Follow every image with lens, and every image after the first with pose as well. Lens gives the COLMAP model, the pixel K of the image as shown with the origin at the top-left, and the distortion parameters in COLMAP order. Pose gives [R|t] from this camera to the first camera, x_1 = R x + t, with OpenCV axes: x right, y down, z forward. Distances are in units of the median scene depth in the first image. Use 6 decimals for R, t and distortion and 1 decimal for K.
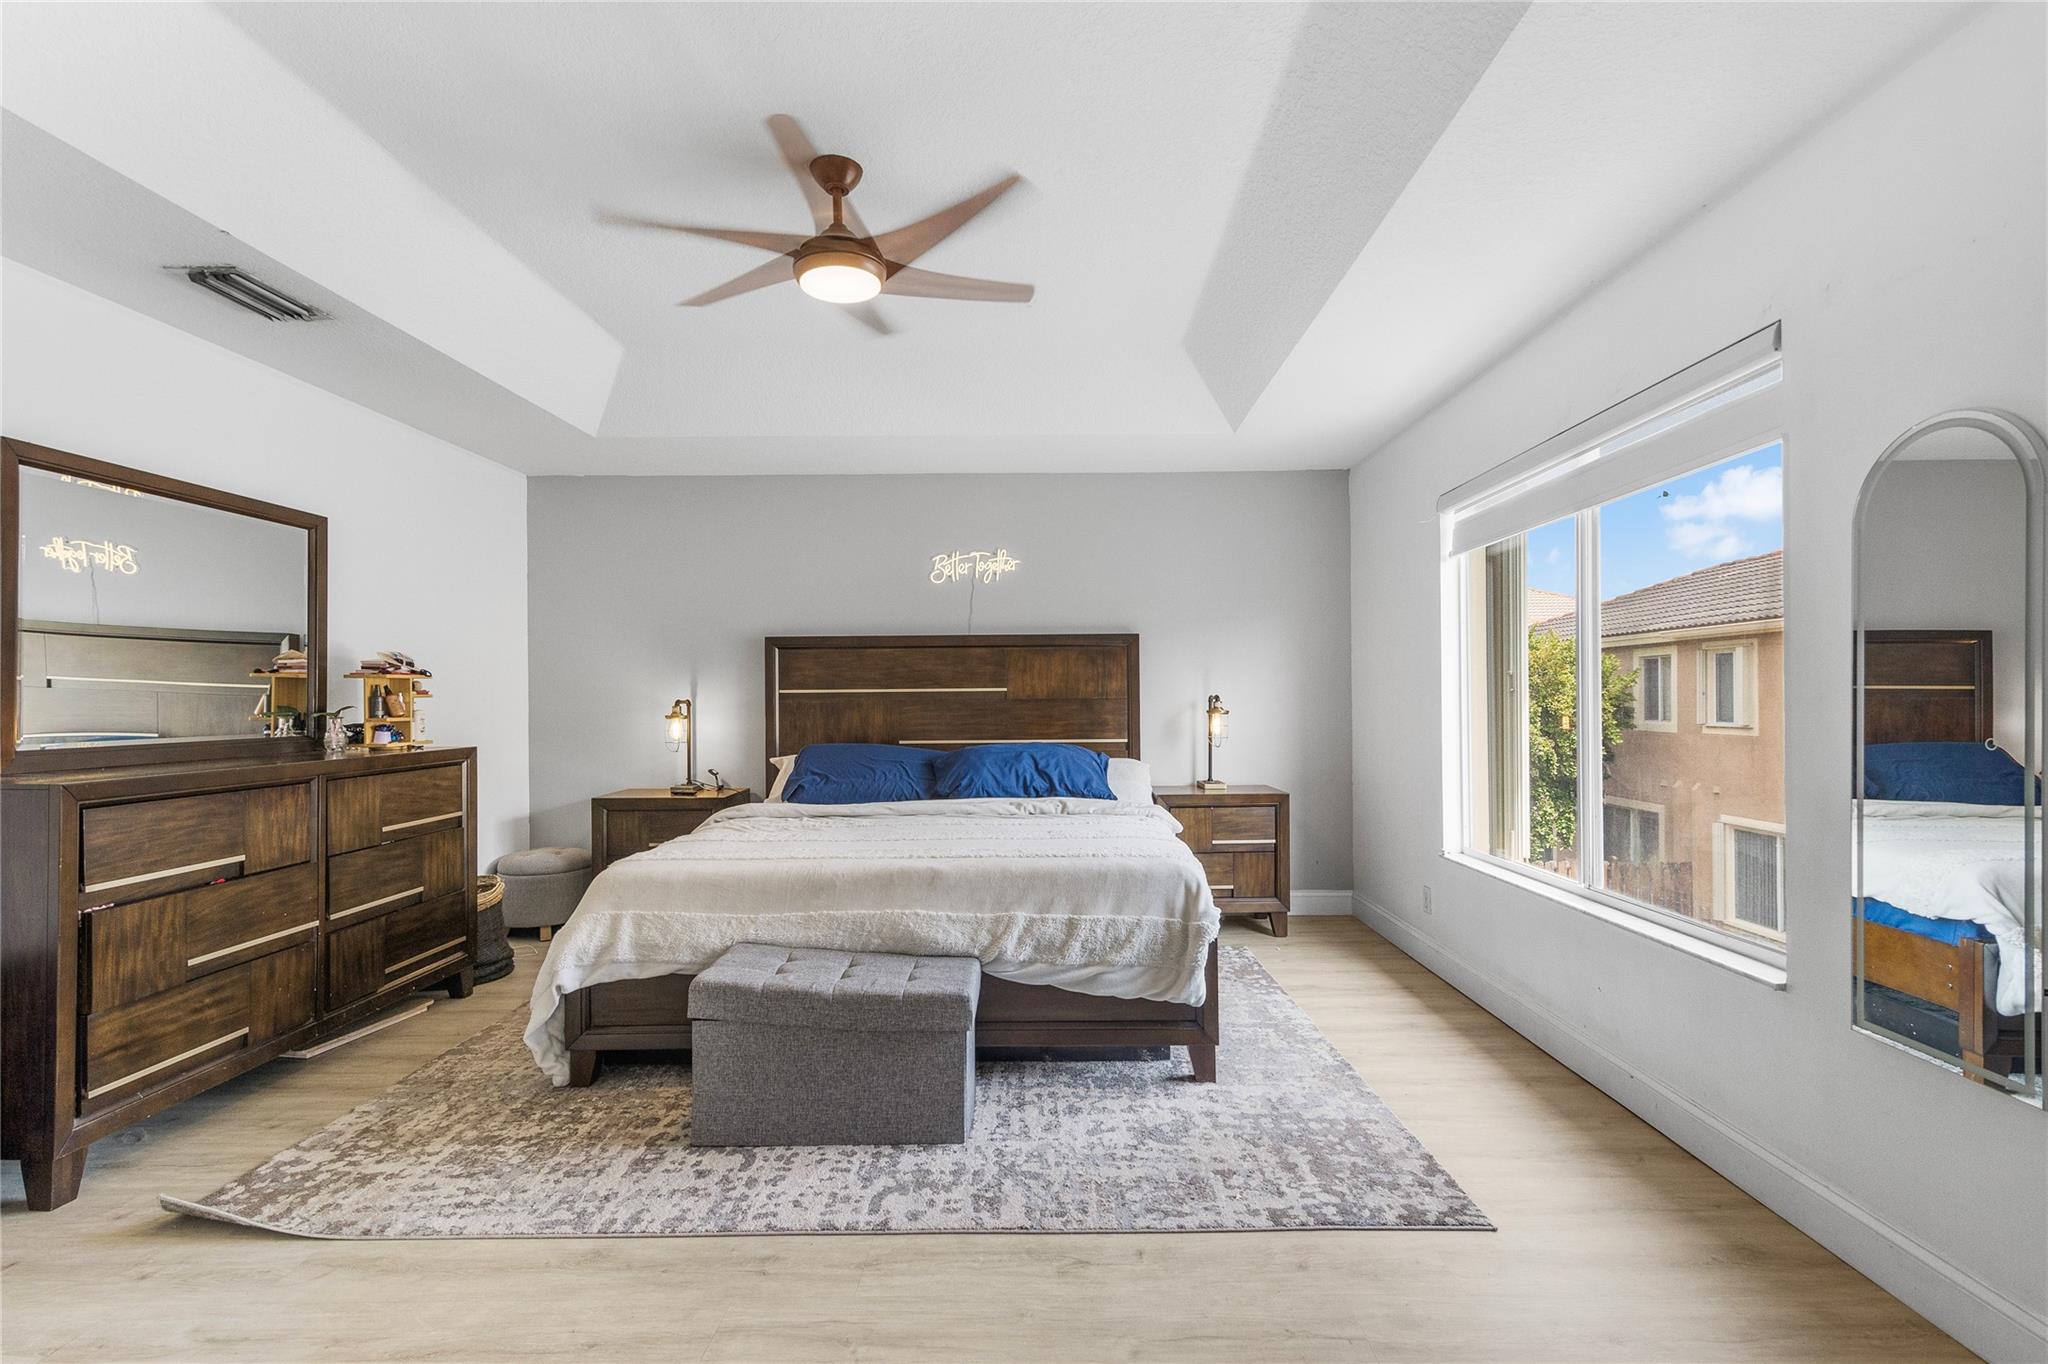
lens RADIAL K [[955.2, 0, 1024.7], [0, 955.2, 732.4], [0, 0, 1]] dist [0.017366, -0.000730]
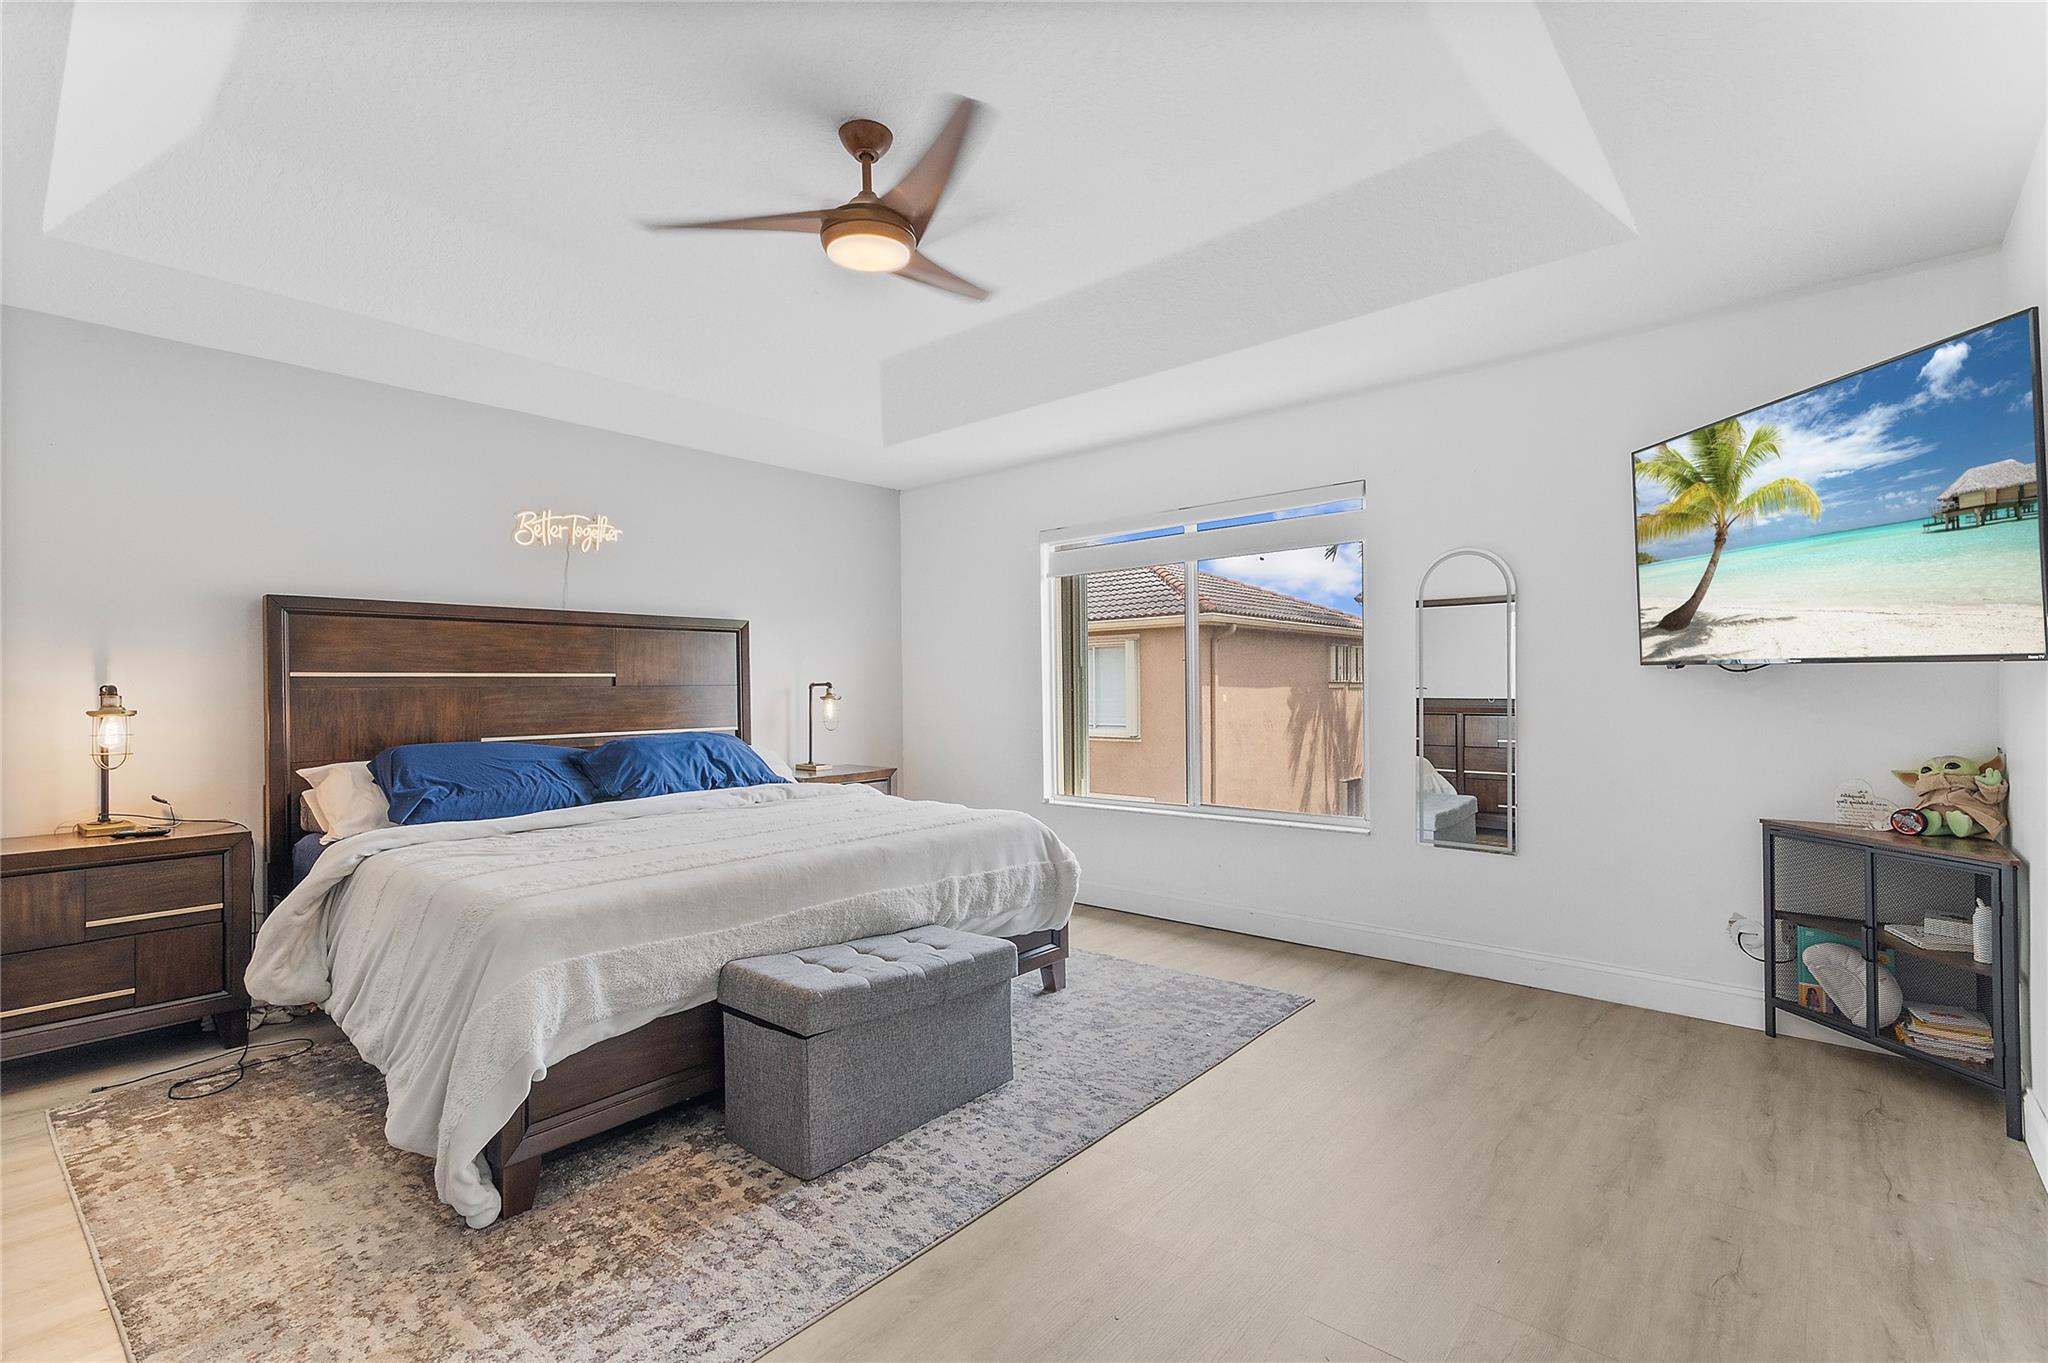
lens RADIAL K [[947.0, 0, 1035.2], [0, 947.0, 721.2], [0, 0, 1]] dist [0.051083, -0.035924]
pose [[0.632245, -0.027034, 0.774297, -0.782214], [0.031844, 0.999453, 0.008894, 0.004144], [-0.774114, 0.019033, 0.632760, 0.236817]]
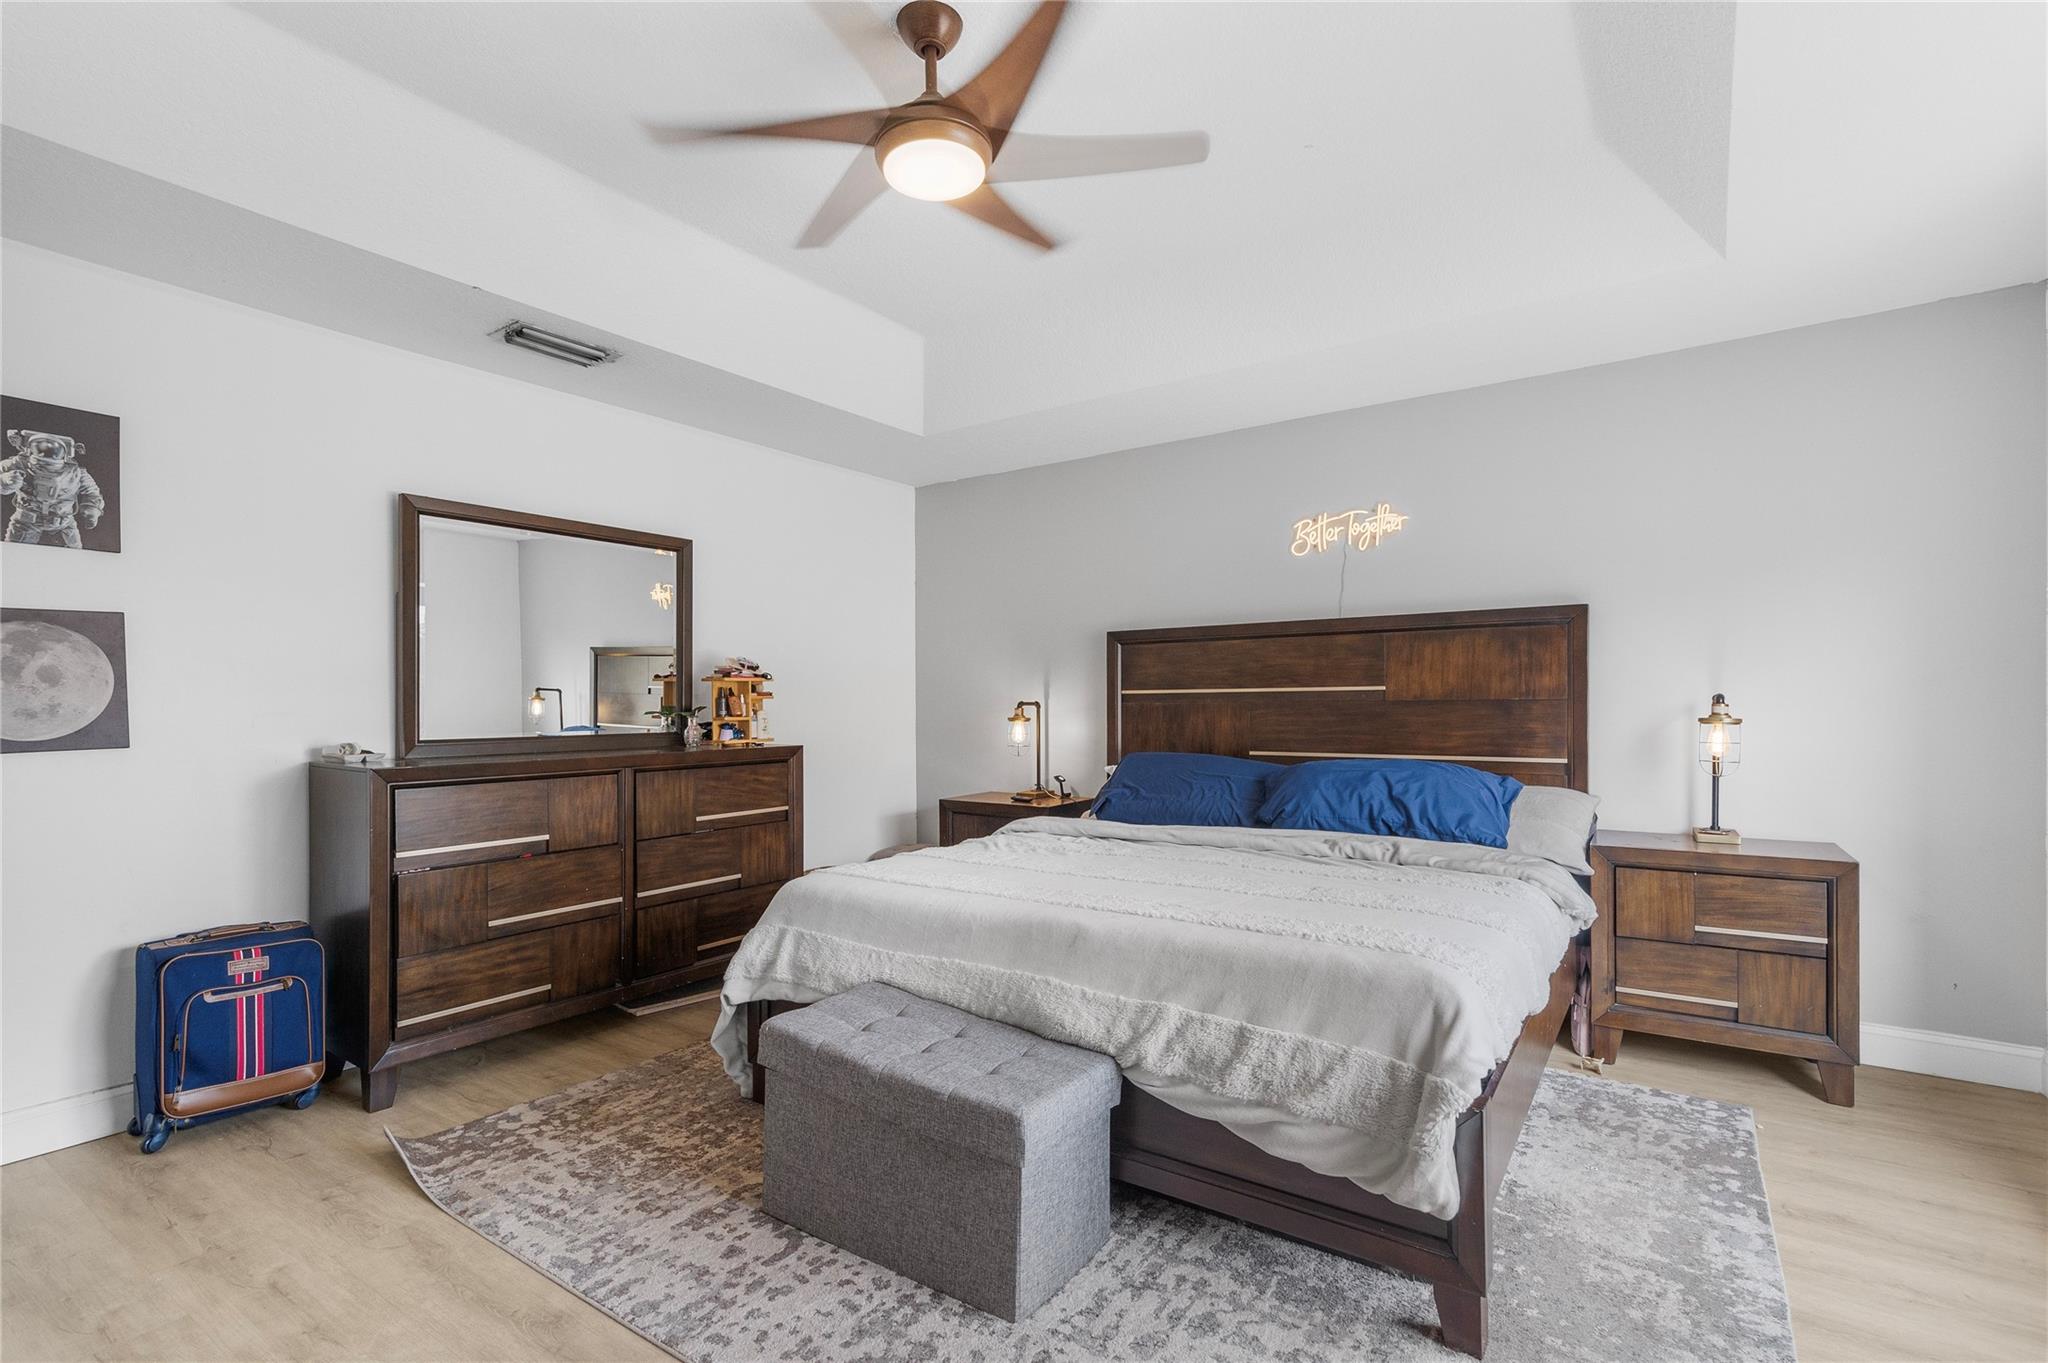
lens RADIAL K [[955.2, 0, 1024.7], [0, 955.2, 731.9], [0, 0, 1]] dist [0.017366, -0.000730]
pose [[0.827234, 0.018659, -0.561547, 0.292801], [-0.020937, 0.999778, 0.002378, -0.009985], [0.561467, 0.009790, 0.827441, 0.358761]]
